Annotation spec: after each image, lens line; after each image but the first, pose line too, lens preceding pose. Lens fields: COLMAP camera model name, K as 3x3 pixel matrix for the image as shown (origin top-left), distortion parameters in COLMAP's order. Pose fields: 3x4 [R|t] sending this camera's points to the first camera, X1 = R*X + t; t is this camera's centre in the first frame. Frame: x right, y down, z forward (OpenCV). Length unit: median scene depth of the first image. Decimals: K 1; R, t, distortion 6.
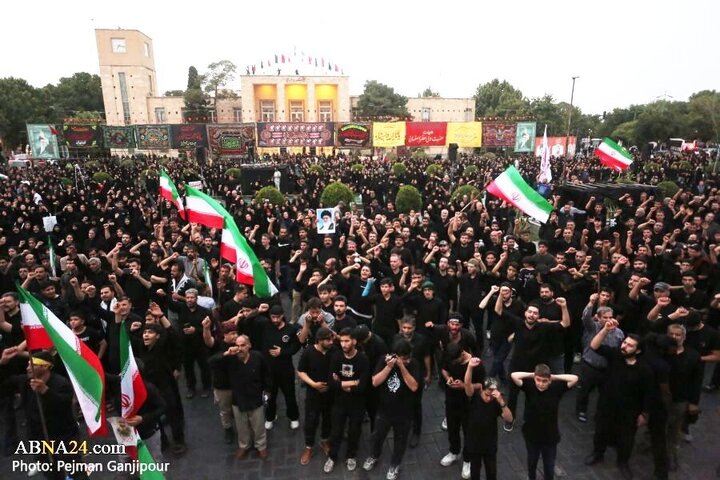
lens RADIAL K [[478.5, 0, 364.3], [0, 478.5, 246.1], [0, 0, 1]] dist [-0.044004, 0.011367]
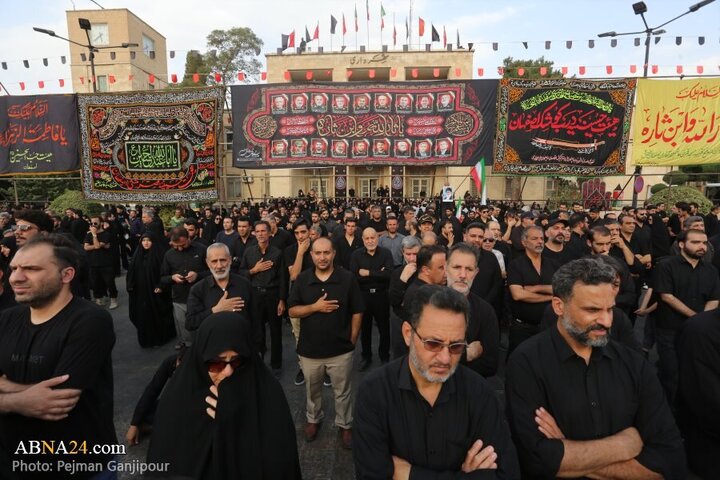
lens RADIAL K [[388.6, 0, 360.0], [0, 388.6, 238.0], [0, 0, 1]] dist [-0.029629, 0.007111]
pose [[0.986979, 0.019785, -0.159626, -0.082085], [-0.038000, 0.992995, -0.111881, -0.108775], [0.156295, 0.116490, 0.980817, 0.609227]]
